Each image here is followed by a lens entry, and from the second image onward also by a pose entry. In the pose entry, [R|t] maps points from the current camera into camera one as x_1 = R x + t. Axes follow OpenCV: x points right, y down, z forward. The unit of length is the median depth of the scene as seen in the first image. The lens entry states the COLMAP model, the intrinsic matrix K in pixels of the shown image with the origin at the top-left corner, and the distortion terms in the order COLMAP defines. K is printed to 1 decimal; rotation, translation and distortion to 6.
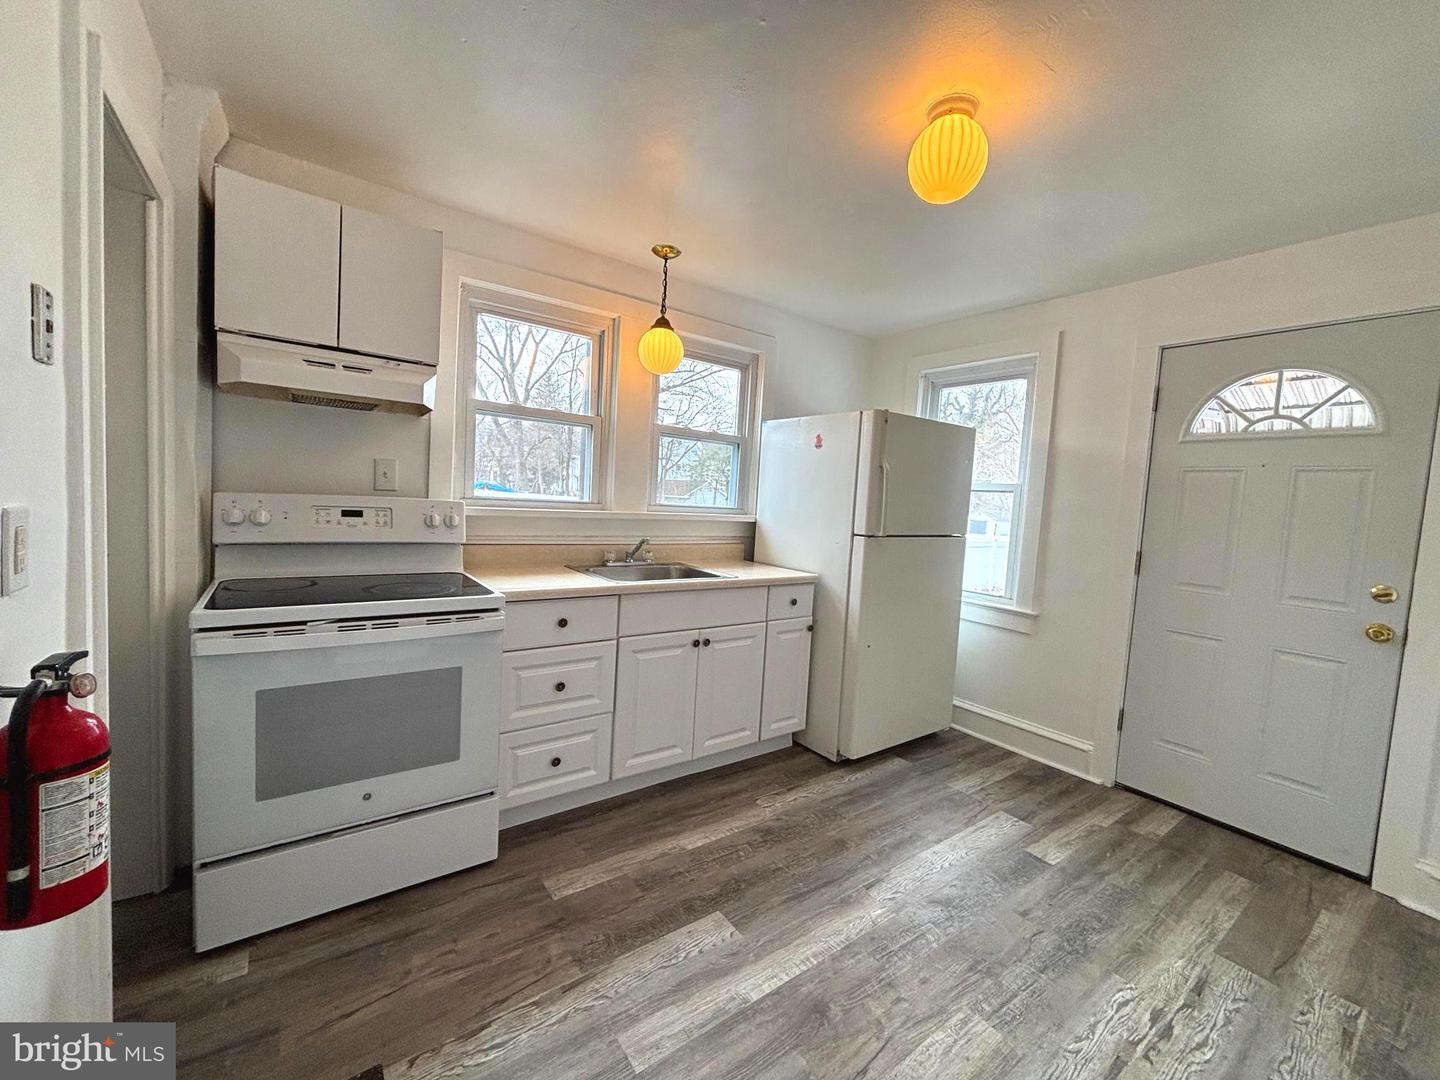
lens RADIAL K [[576.6, 0, 720.0], [0, 576.6, 536.6], [0, 0, 1]] dist [0.002013, -0.000405]
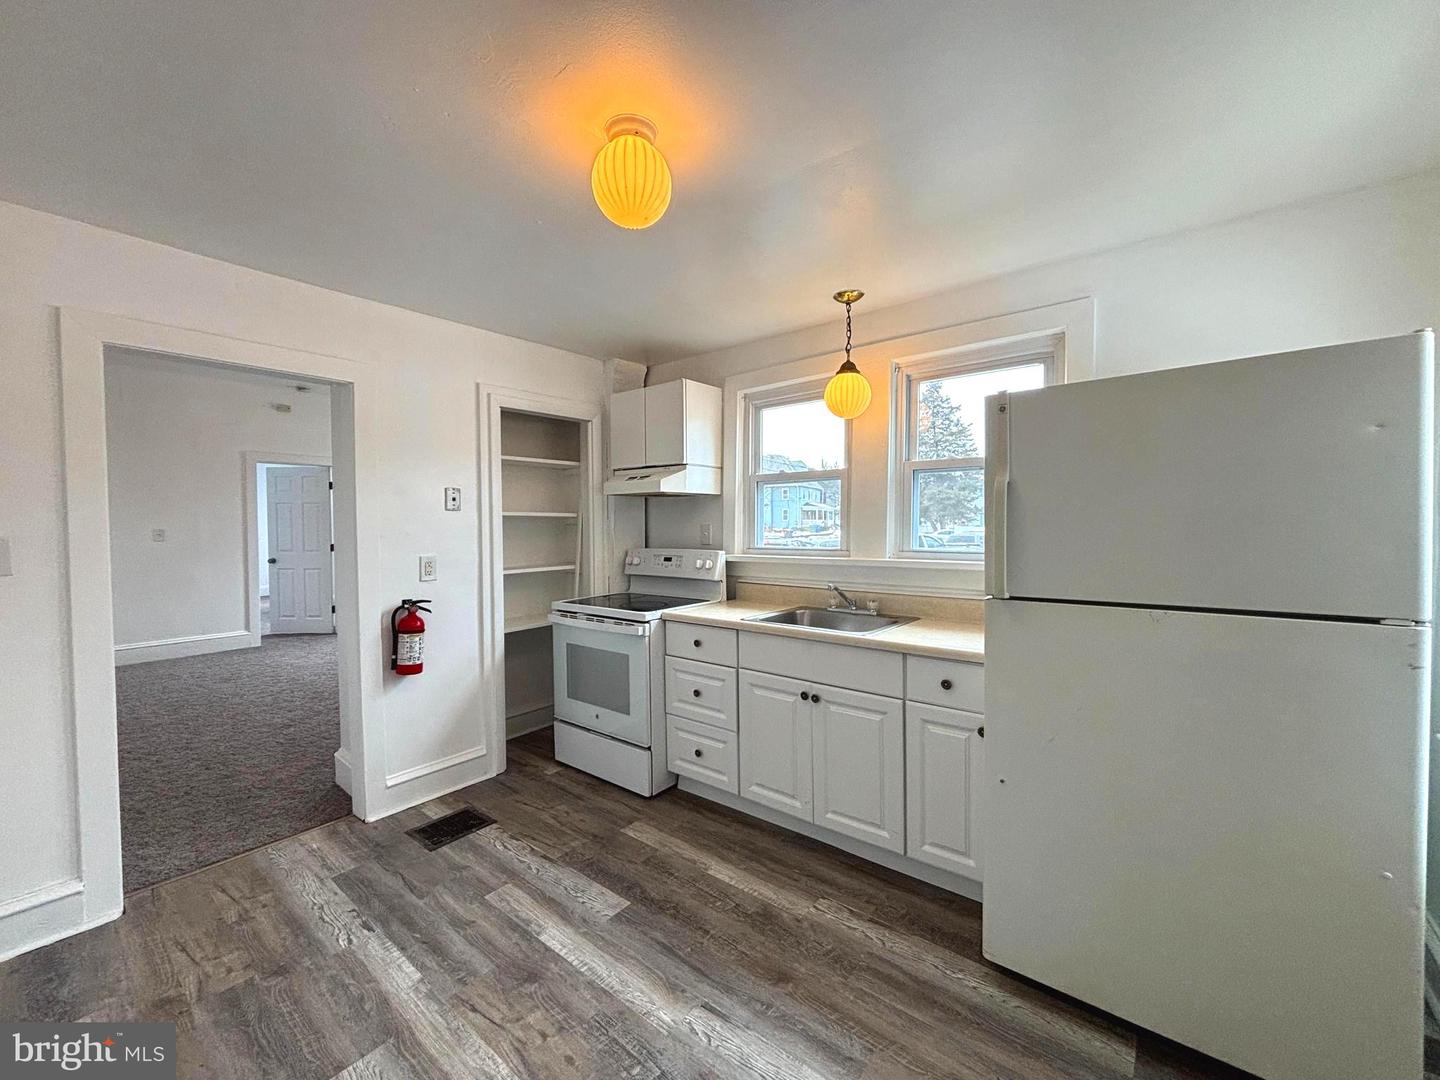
lens RADIAL K [[581.8, 0, 724.3], [0, 581.8, 541.3], [0, 0, 1]] dist [0.002668, -0.000059]
pose [[0.266605, -0.030084, -0.963336, 1.031866], [-0.050133, 0.997727, -0.045032, -0.024272], [0.962501, 0.060300, 0.264491, 0.719343]]
